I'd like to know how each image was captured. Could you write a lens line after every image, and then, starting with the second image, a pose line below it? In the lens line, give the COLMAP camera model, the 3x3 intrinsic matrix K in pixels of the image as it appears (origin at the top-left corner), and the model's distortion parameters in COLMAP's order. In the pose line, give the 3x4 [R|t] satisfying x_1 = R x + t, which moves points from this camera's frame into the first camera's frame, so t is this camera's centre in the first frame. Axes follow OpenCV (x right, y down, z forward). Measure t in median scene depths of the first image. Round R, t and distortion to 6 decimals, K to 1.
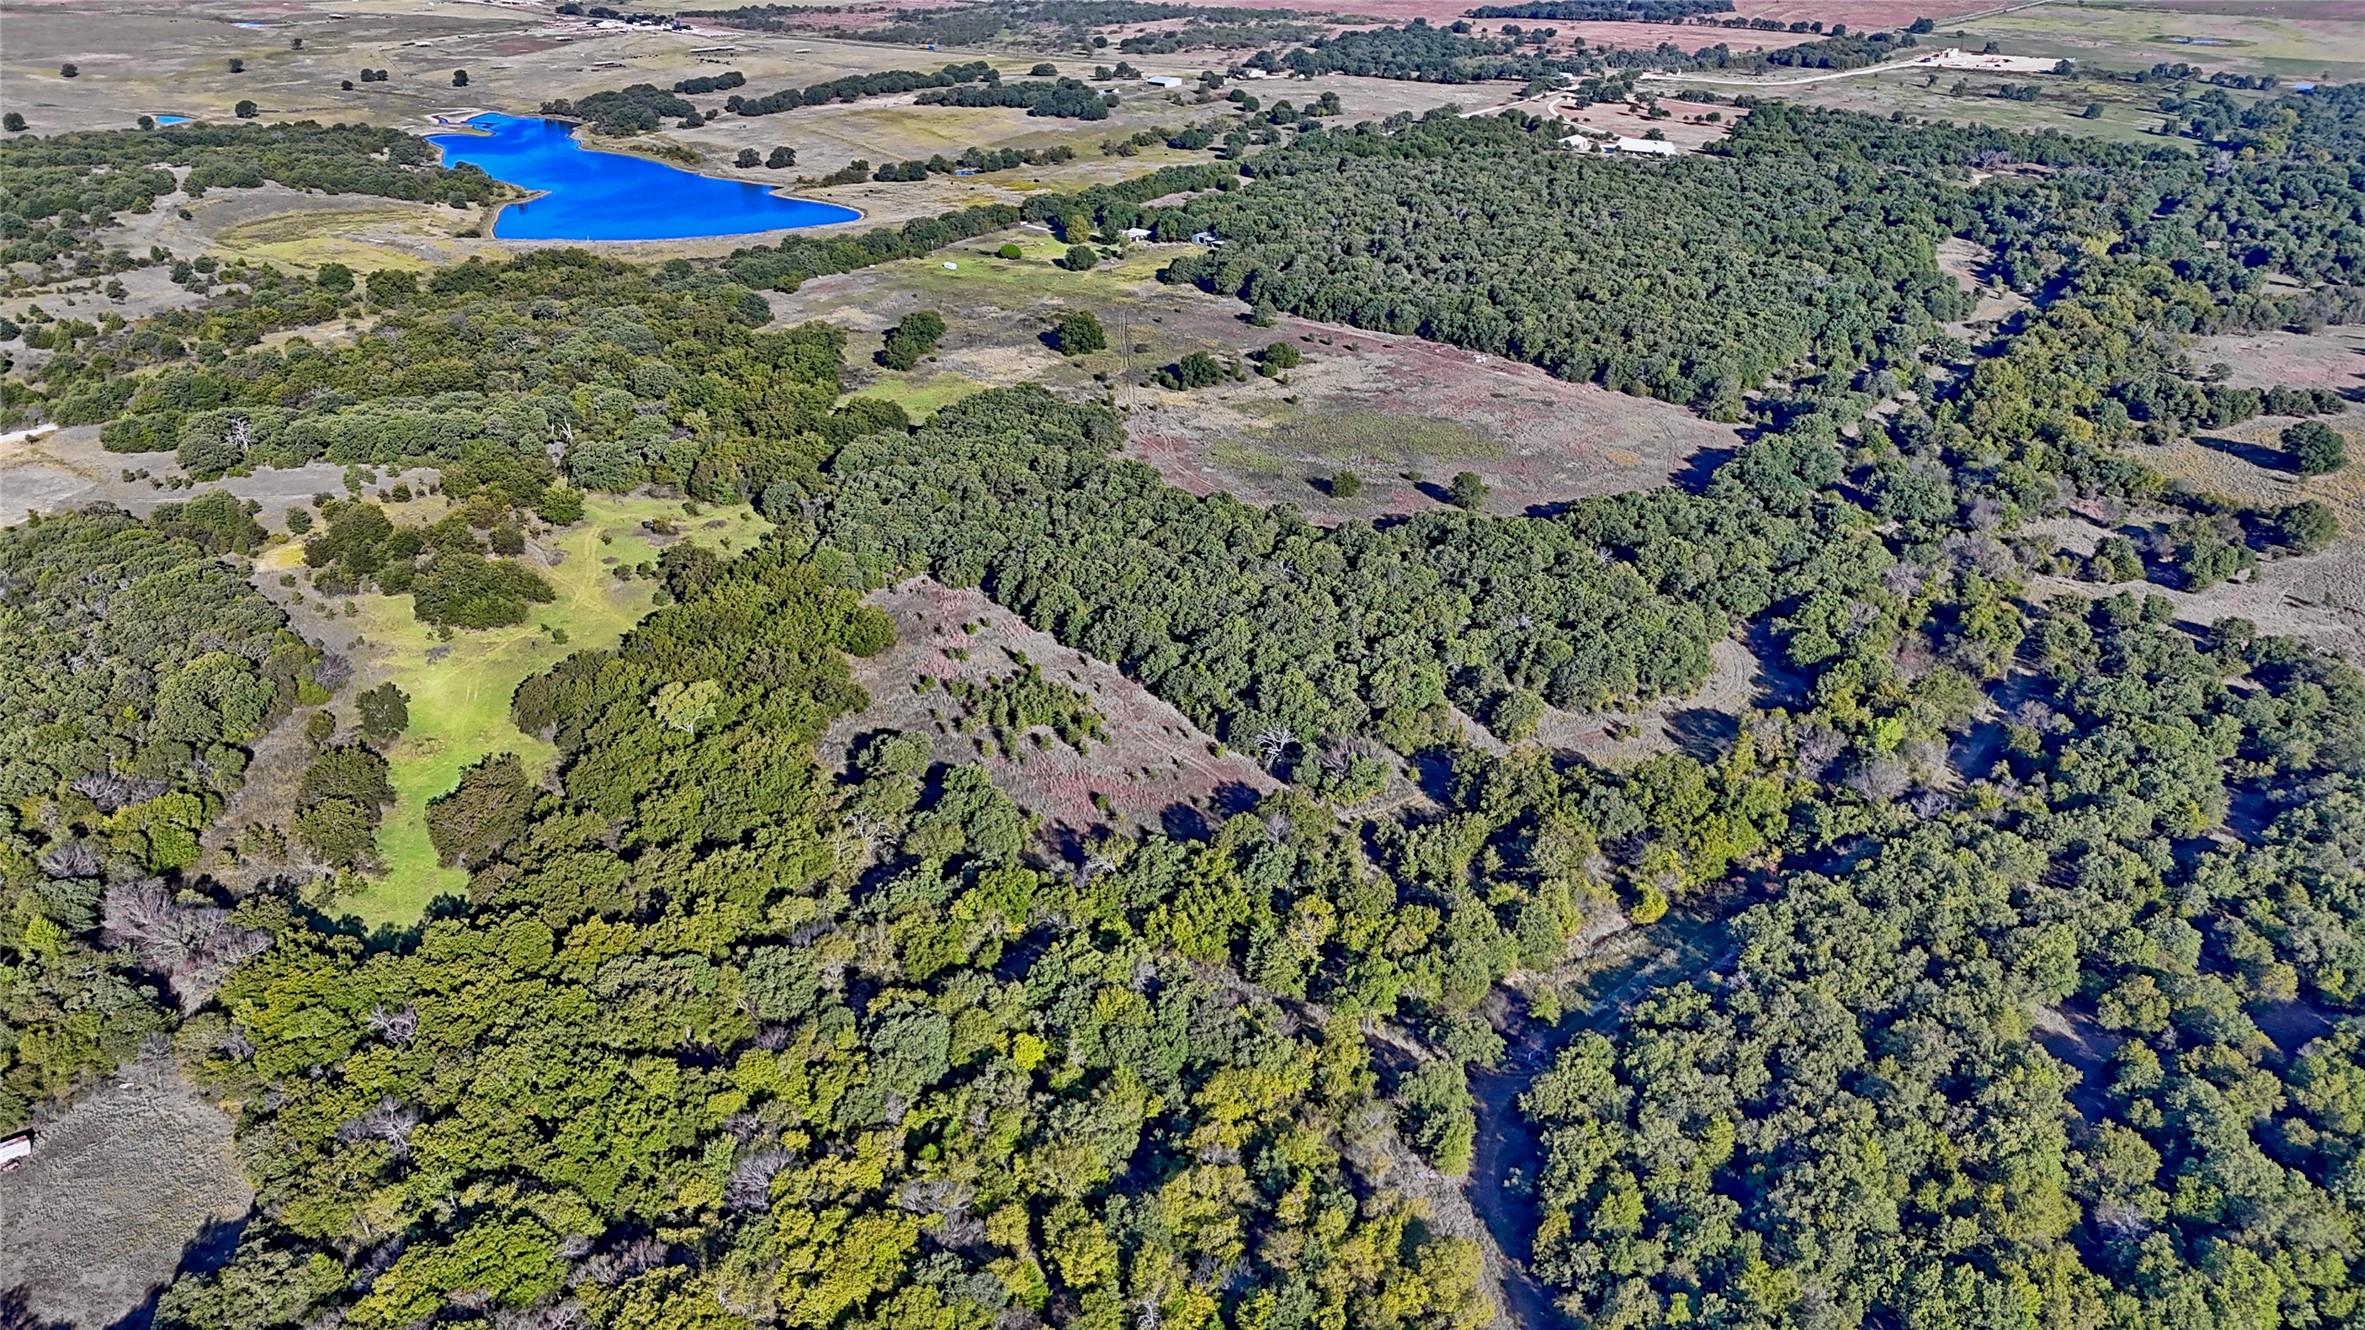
lens RADIAL K [[1704.3, 0, 1177.2], [0, 1704.3, 664.7], [0, 0, 1]] dist [0.058259, -0.041242]
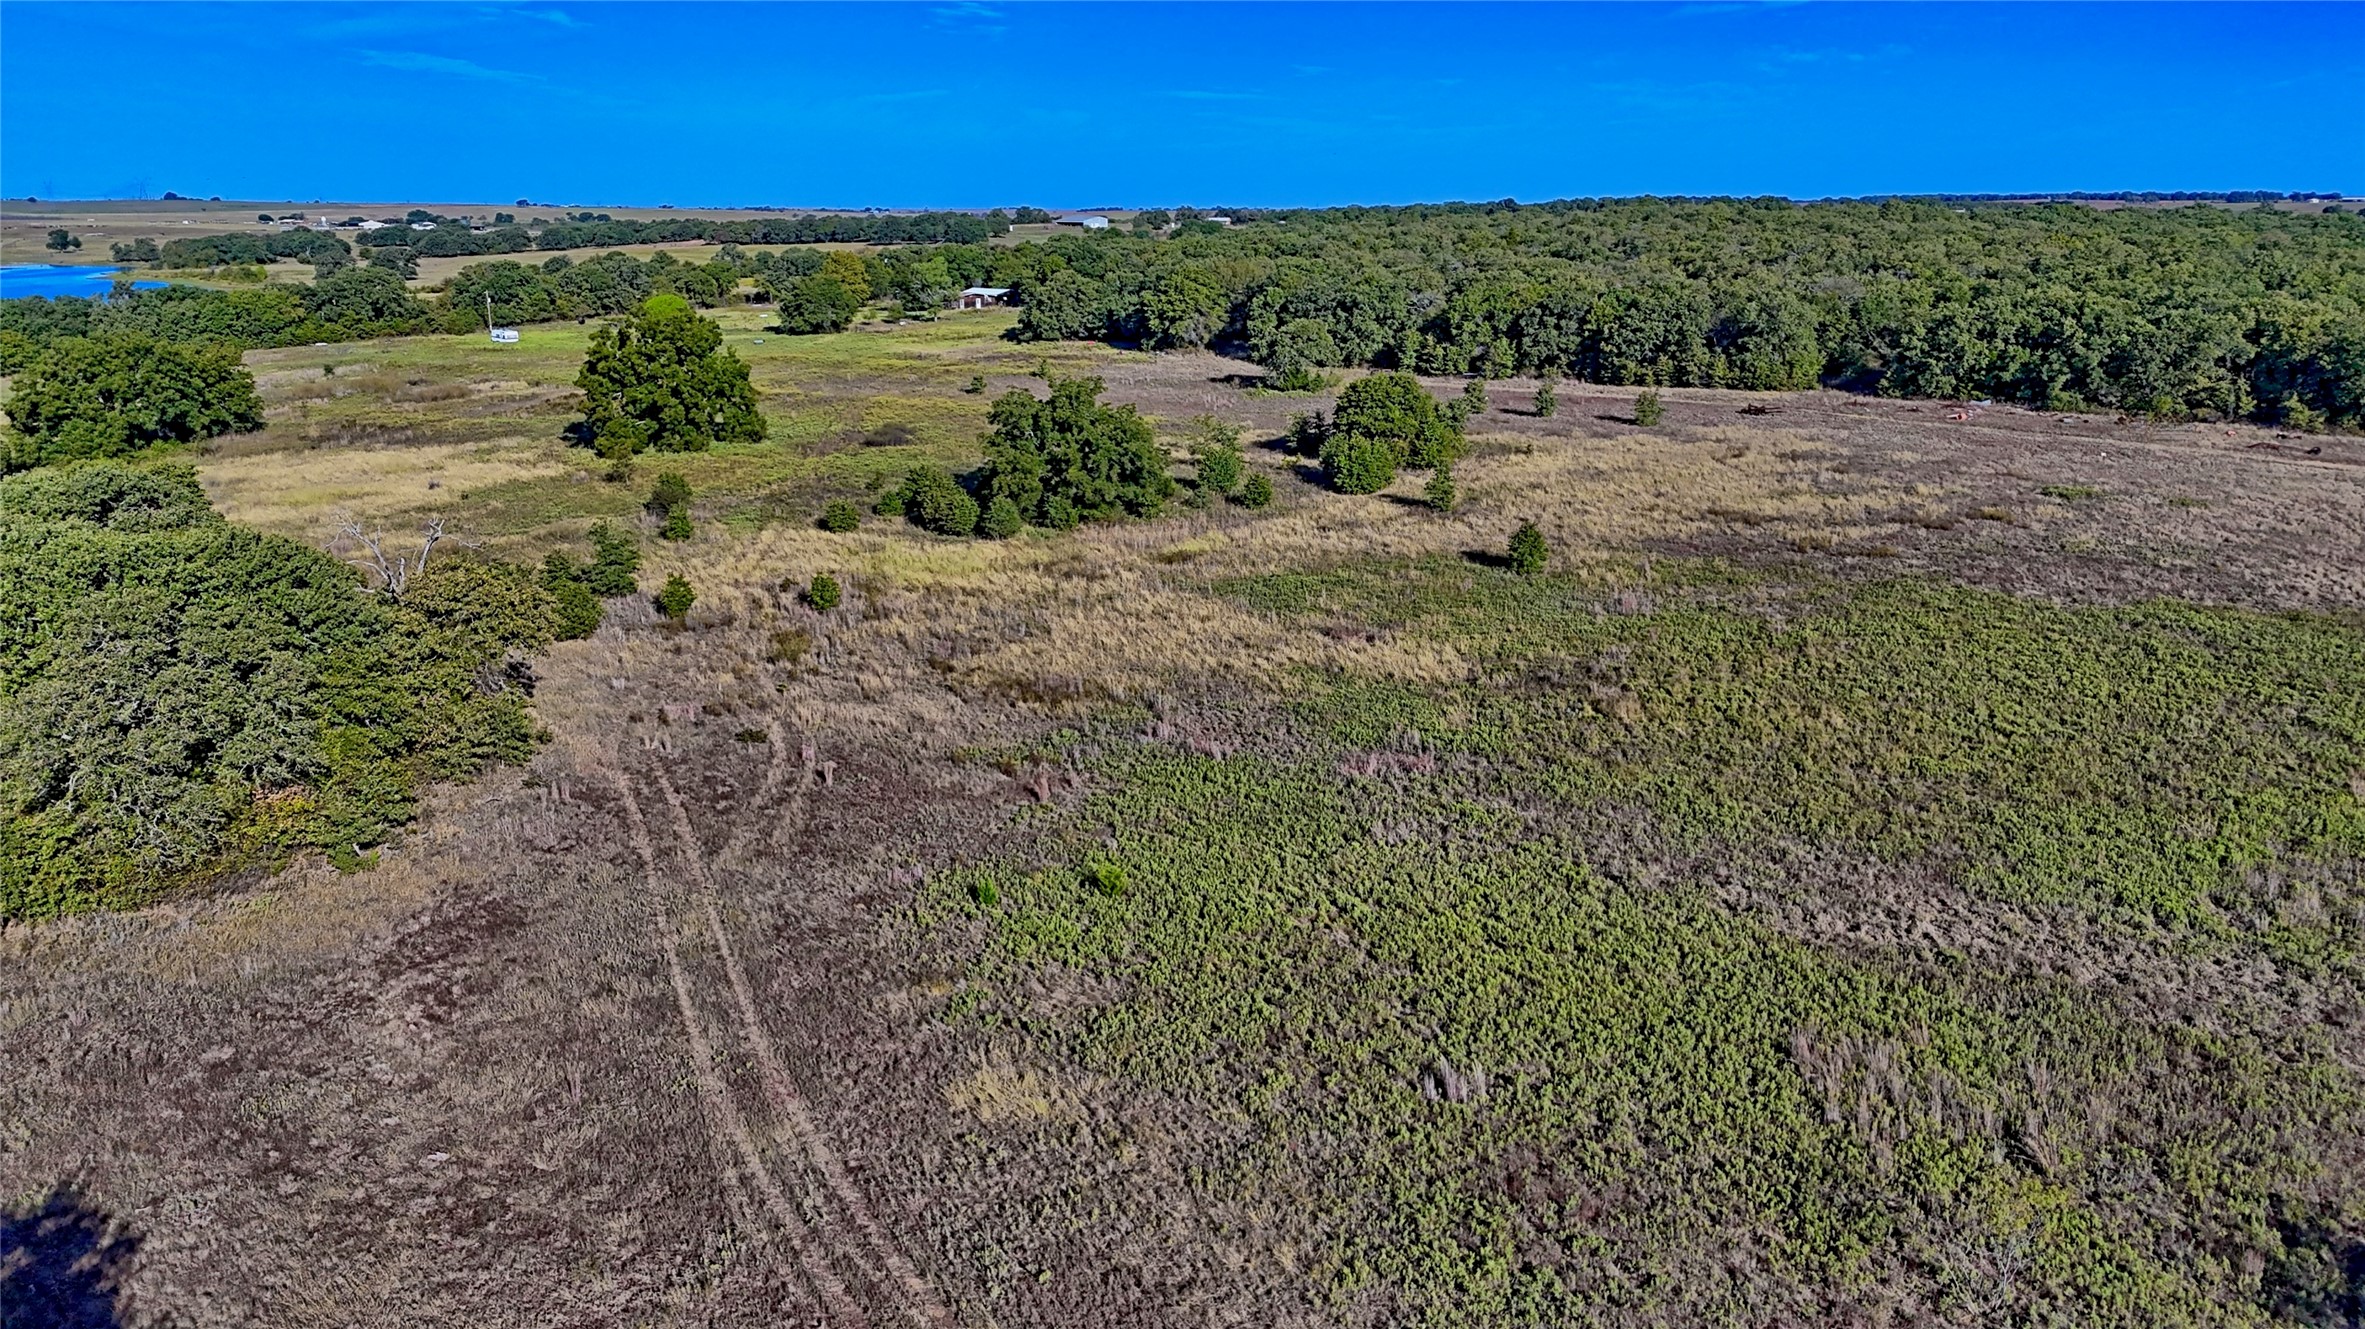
lens RADIAL K [[1704.3, 0, 1181.4], [0, 1704.3, 672.0], [0, 0, 1]] dist [0.058259, -0.041242]
pose [[0.999543, -0.015059, 0.026214, 0.034641], [0.019321, 0.985116, -0.170804, -0.166481], [-0.023252, 0.171232, 0.984956, 1.240848]]
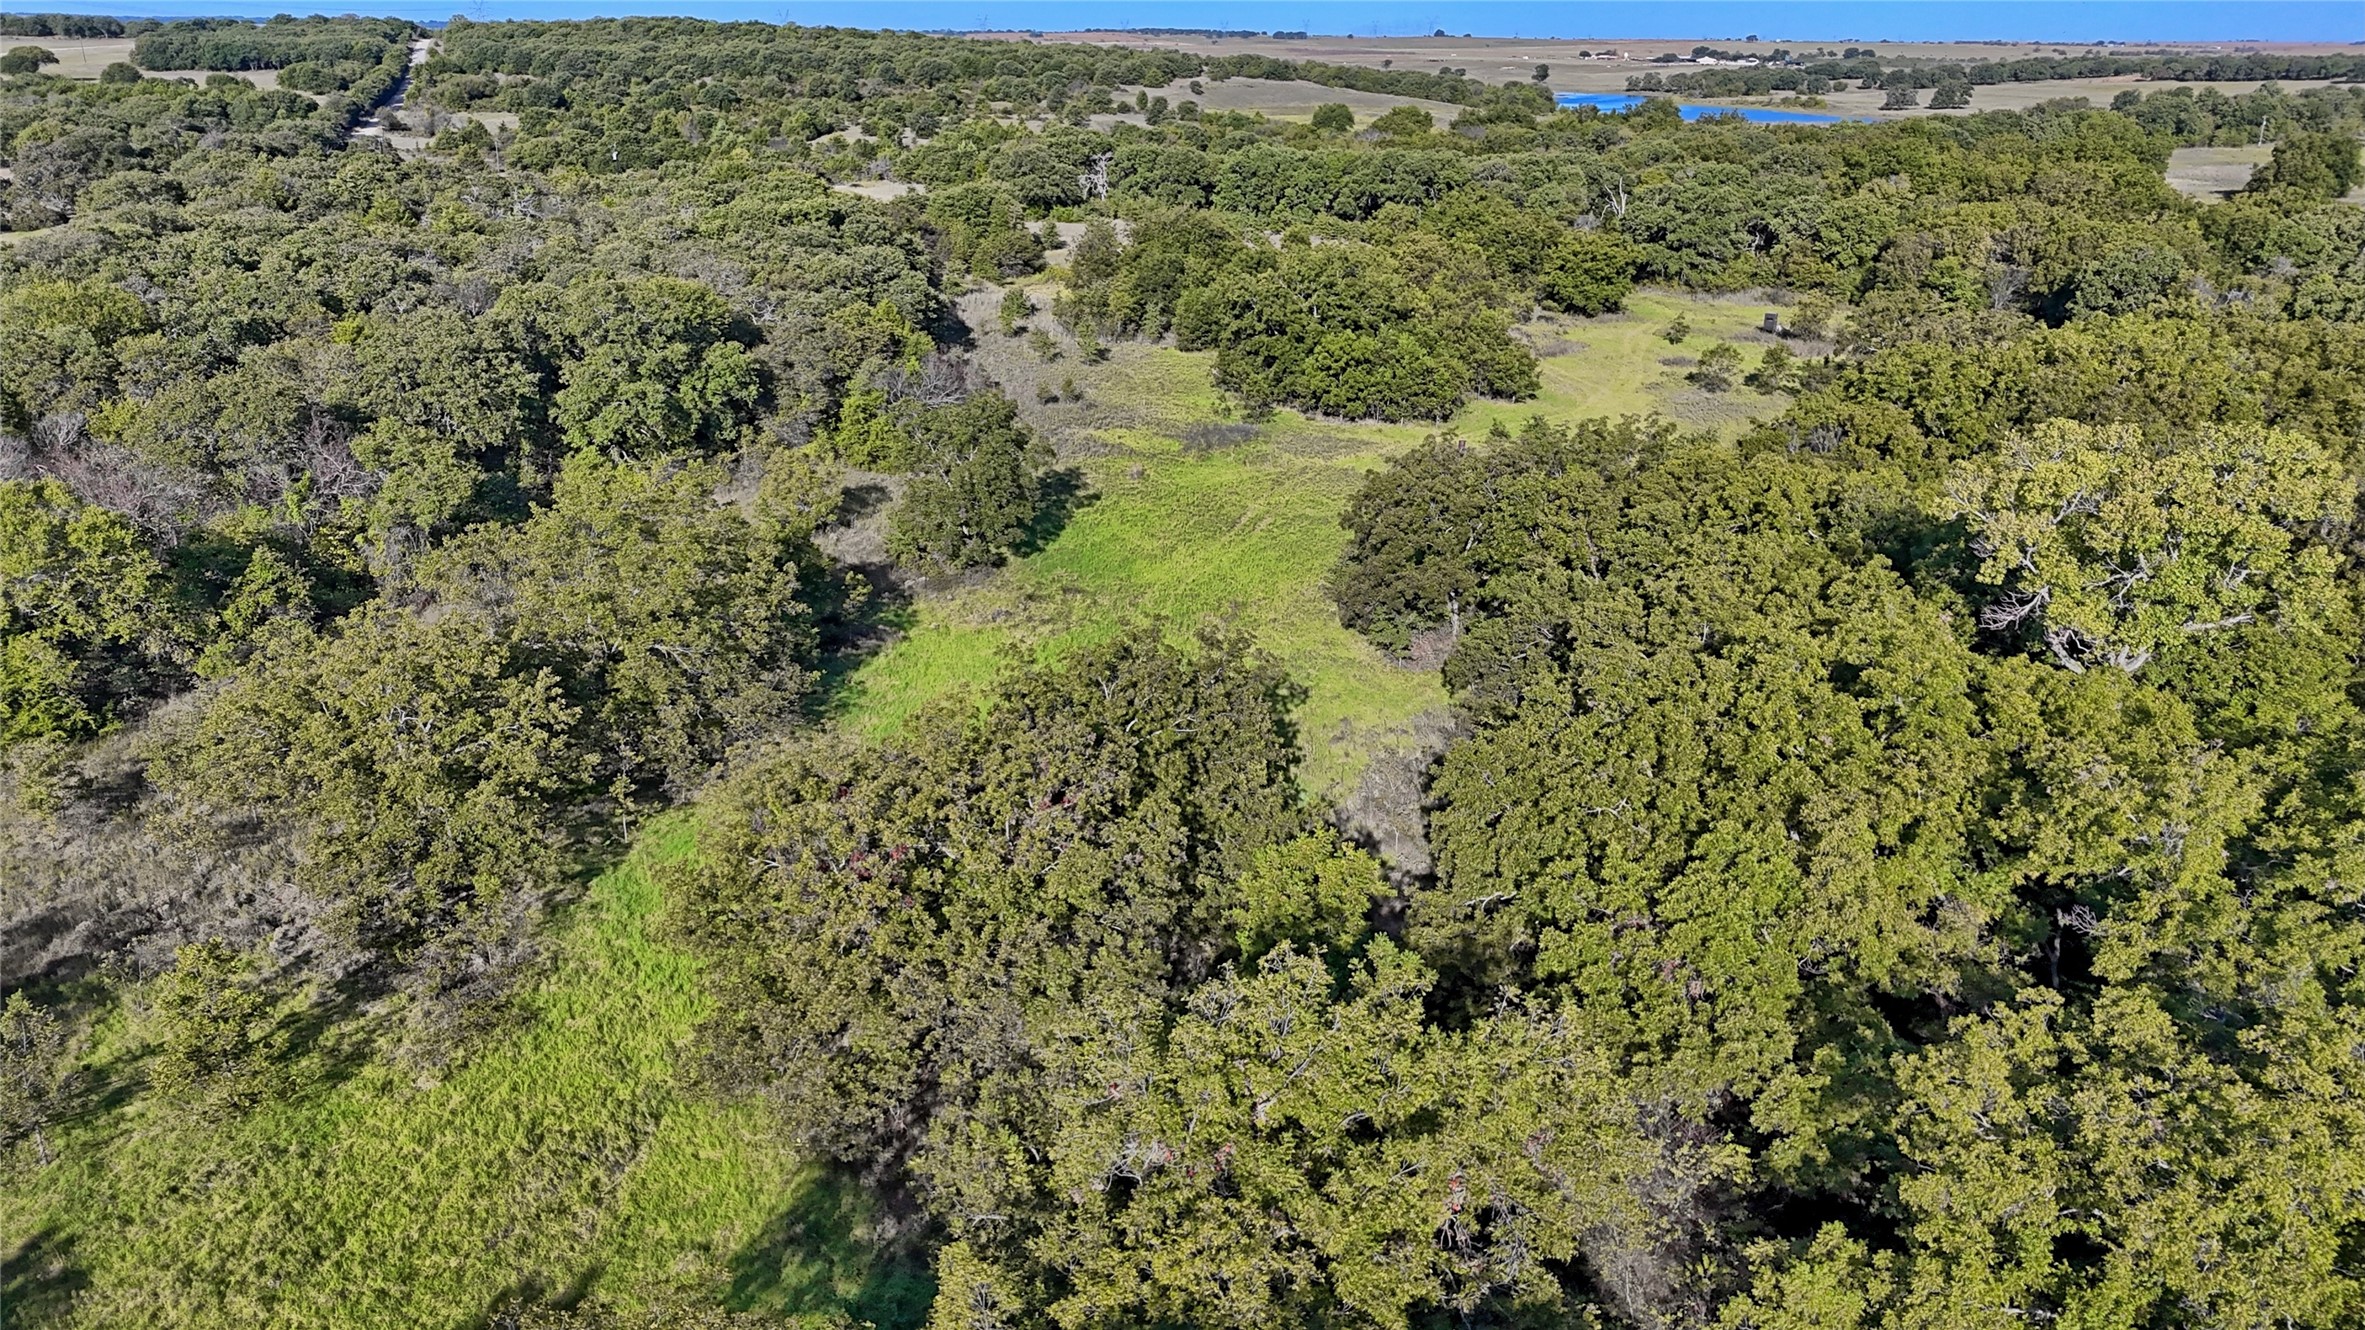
lens RADIAL K [[1704.3, 0, 1183.5], [0, 1704.3, 670.4], [0, 0, 1]] dist [0.058259, -0.041242]
pose [[0.842534, 0.186754, -0.505231, -0.257990], [-0.230168, 0.972849, -0.024227, 0.058766], [0.486989, 0.136700, 0.862644, 0.737113]]
